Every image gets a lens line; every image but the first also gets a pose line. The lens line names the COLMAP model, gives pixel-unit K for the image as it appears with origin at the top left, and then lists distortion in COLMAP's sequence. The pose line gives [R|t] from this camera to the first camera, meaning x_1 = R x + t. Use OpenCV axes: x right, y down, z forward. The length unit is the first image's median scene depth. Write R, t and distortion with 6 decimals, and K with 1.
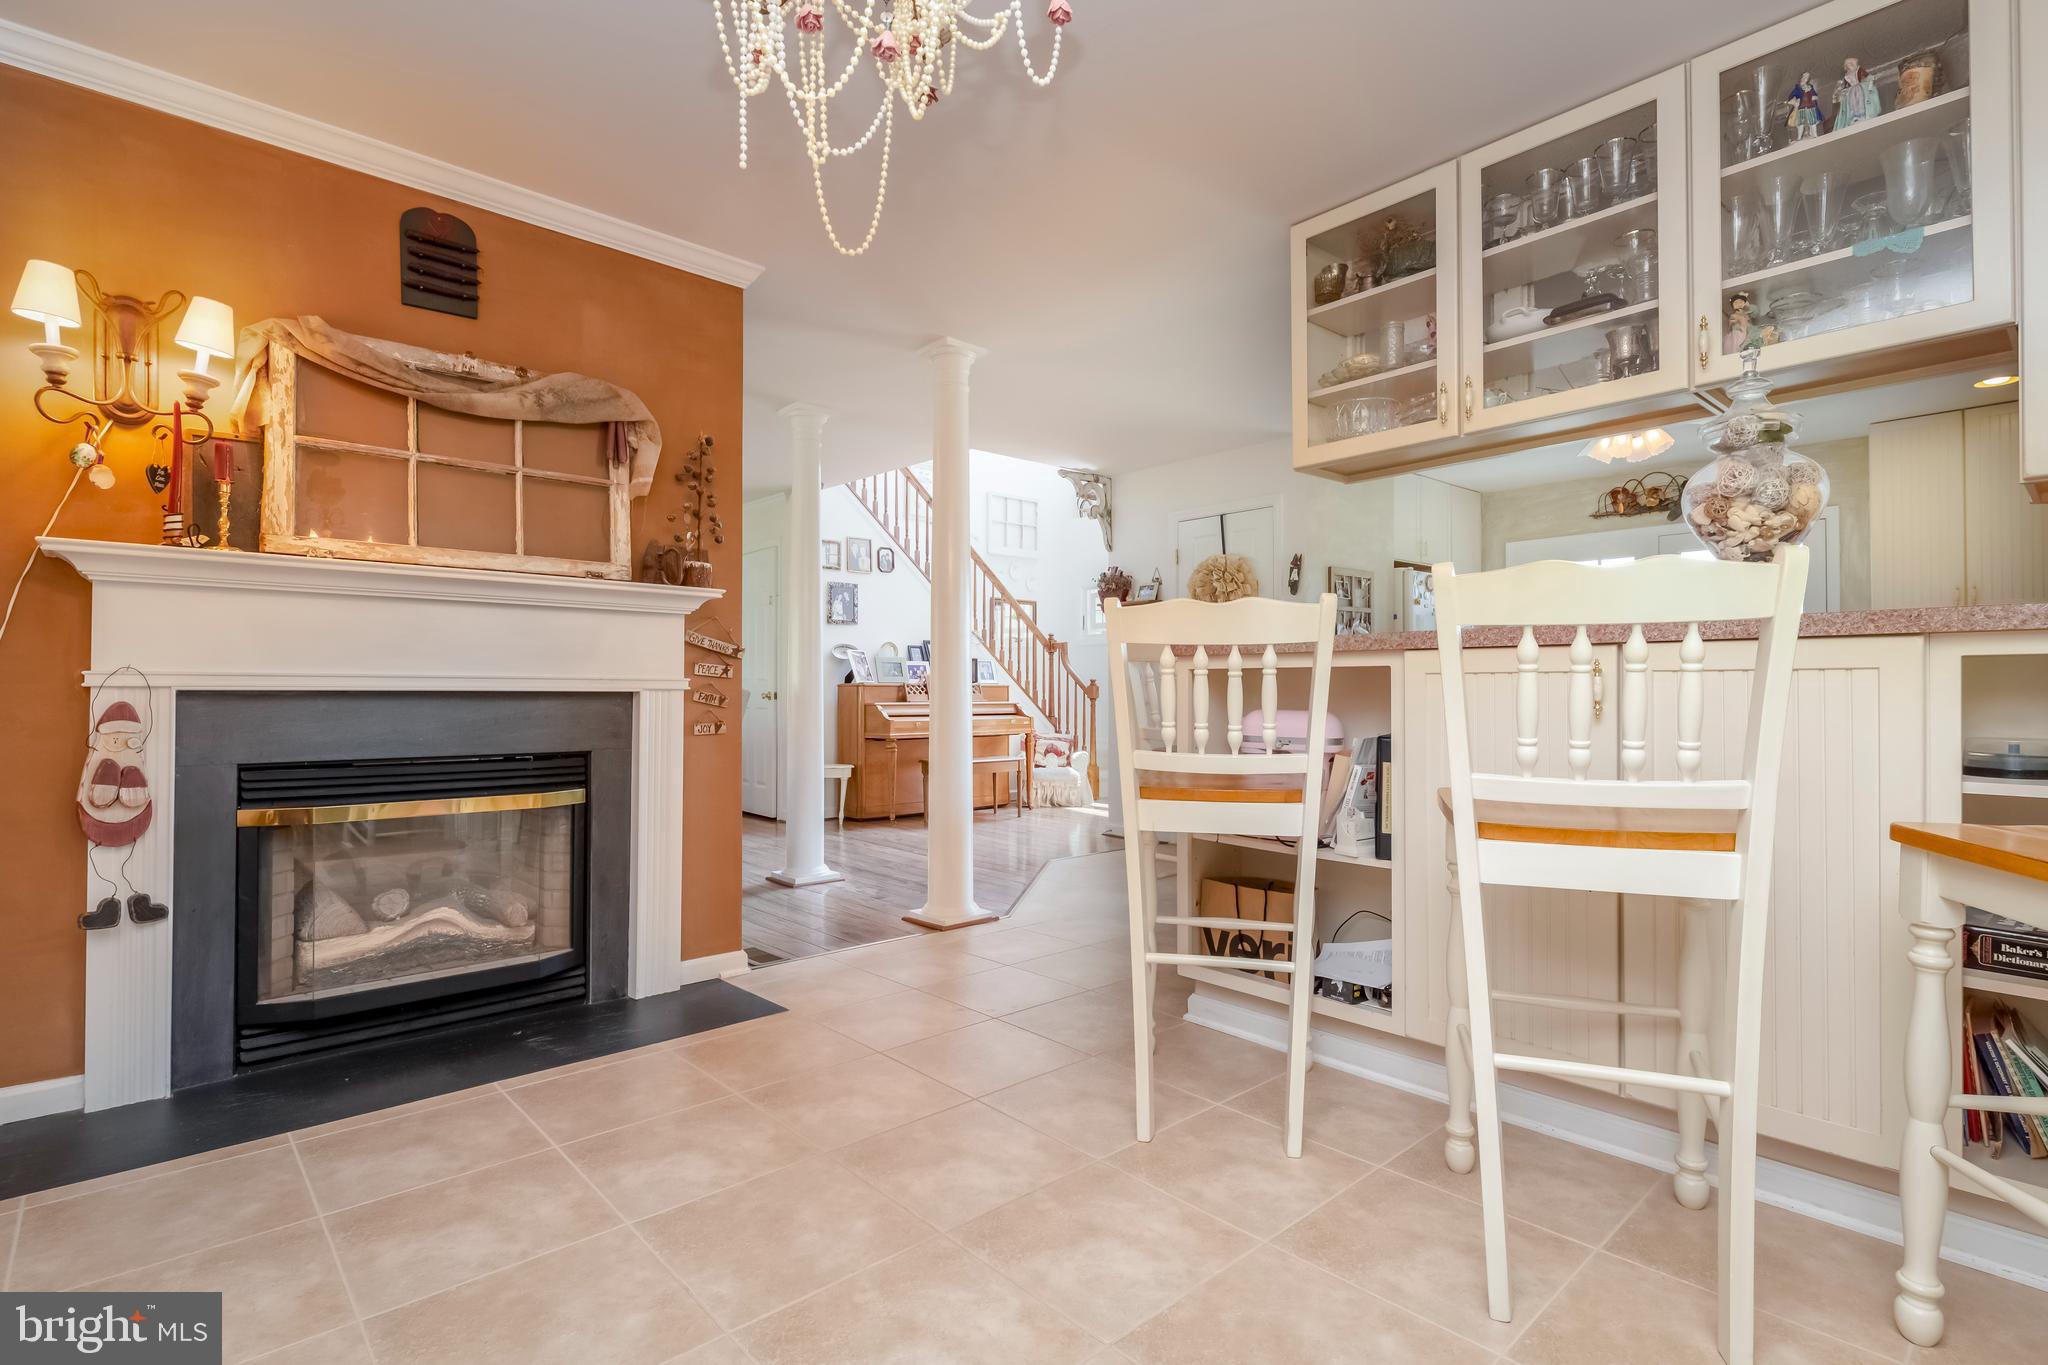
lens RADIAL K [[961.4, 0, 1024.0], [0, 961.4, 682.5], [0, 0, 1]] dist [0.000720, -0.000064]
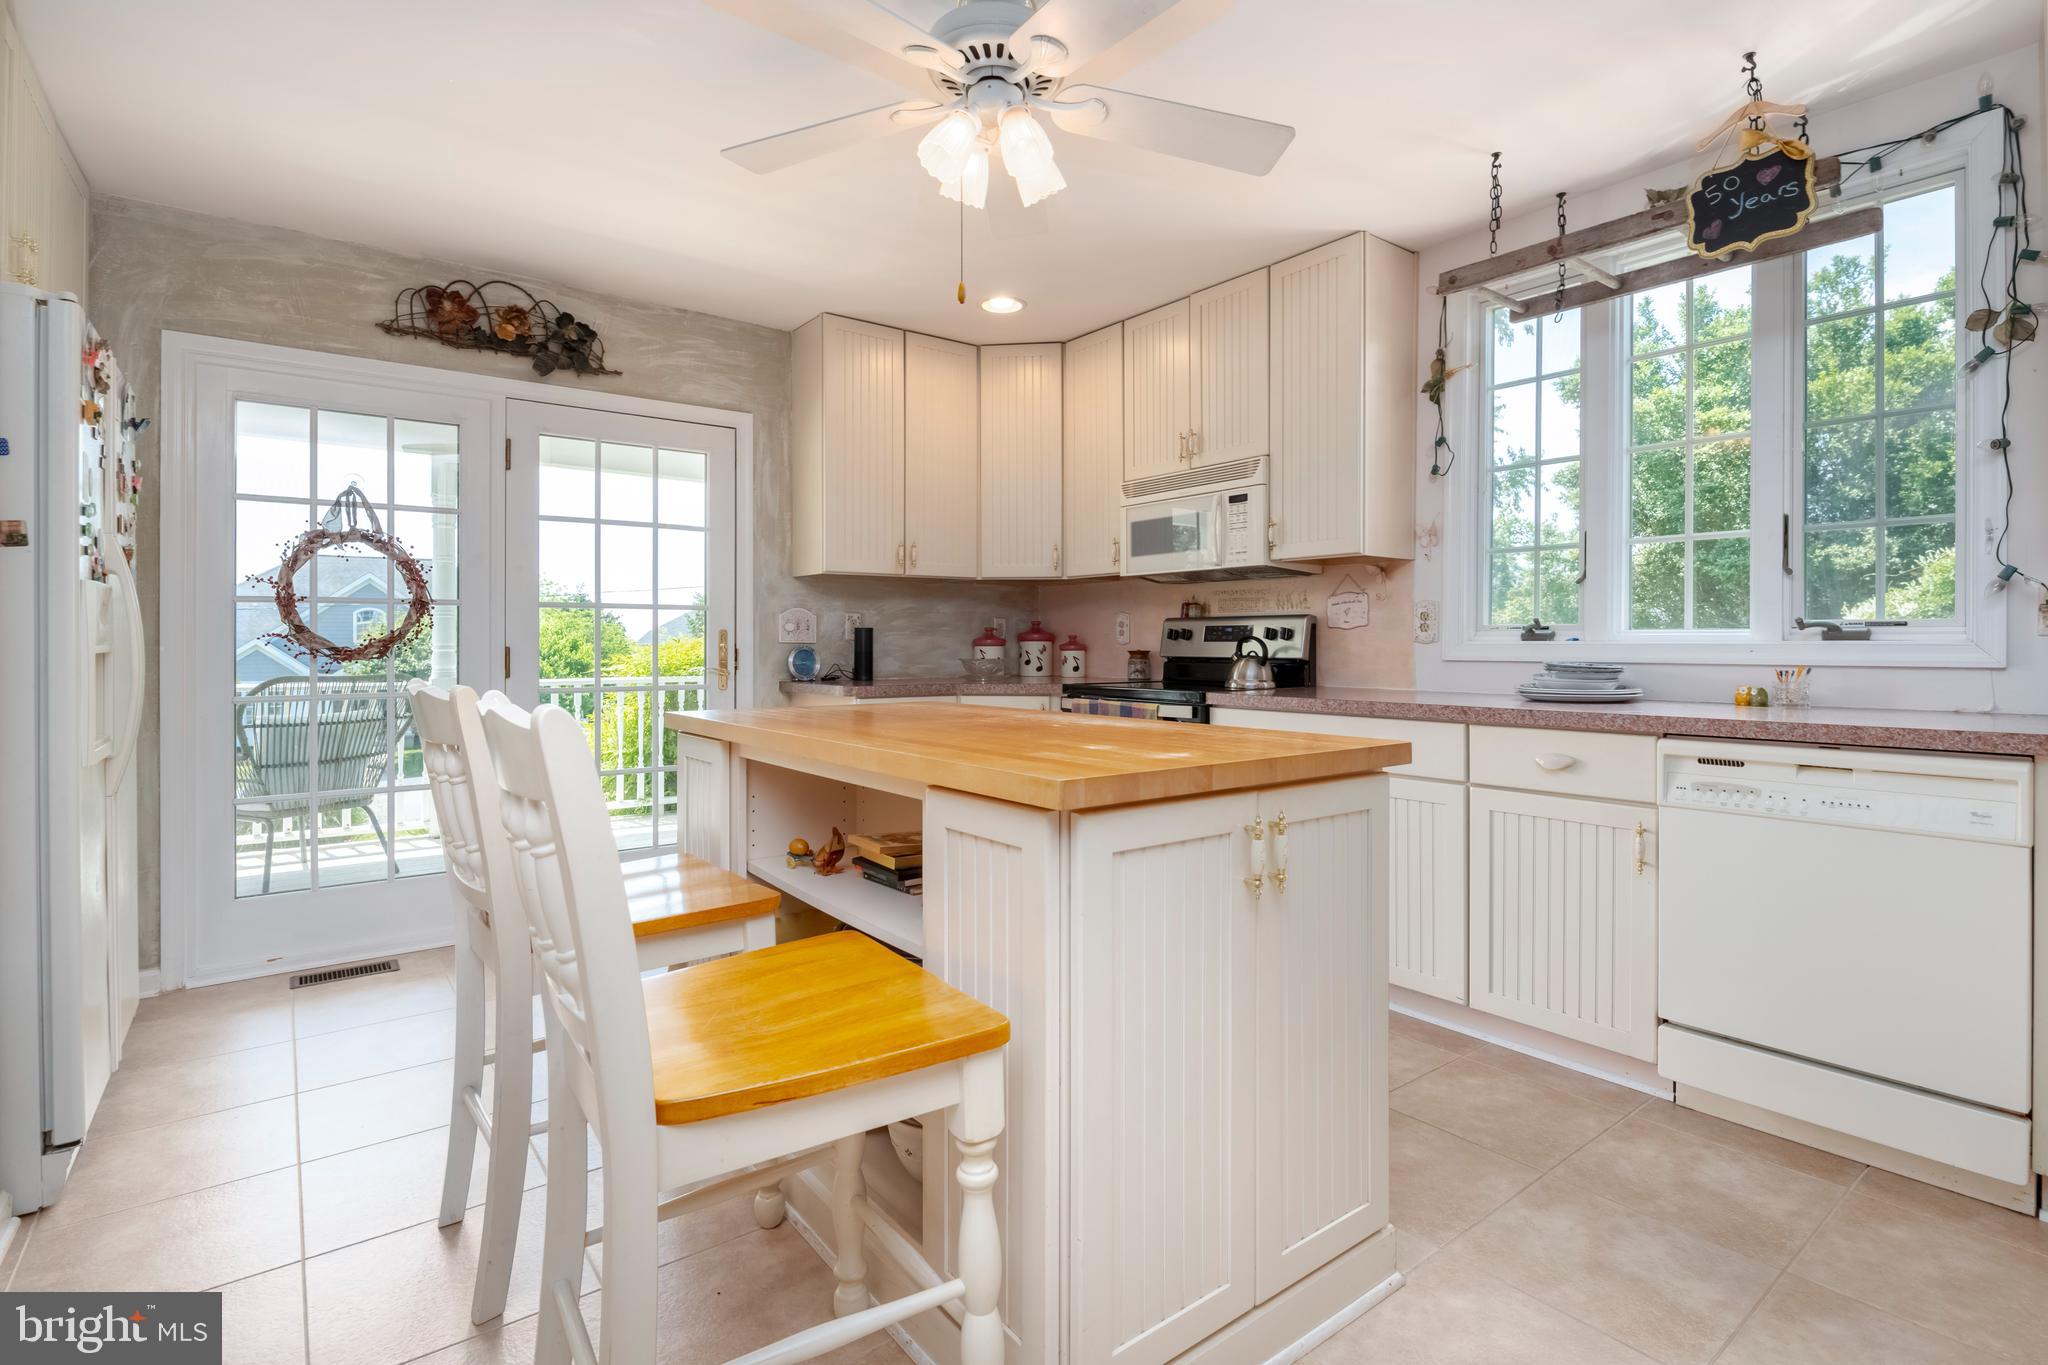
lens RADIAL K [[982.1, 0, 1034.2], [0, 982.1, 640.4], [0, 0, 1]] dist [0.001298, -0.007902]
pose [[0.074818, 0.002872, 0.997193, 0.229096], [-0.006090, 0.999979, -0.002423, -0.024090], [-0.997179, -0.005892, 0.074834, 1.300936]]
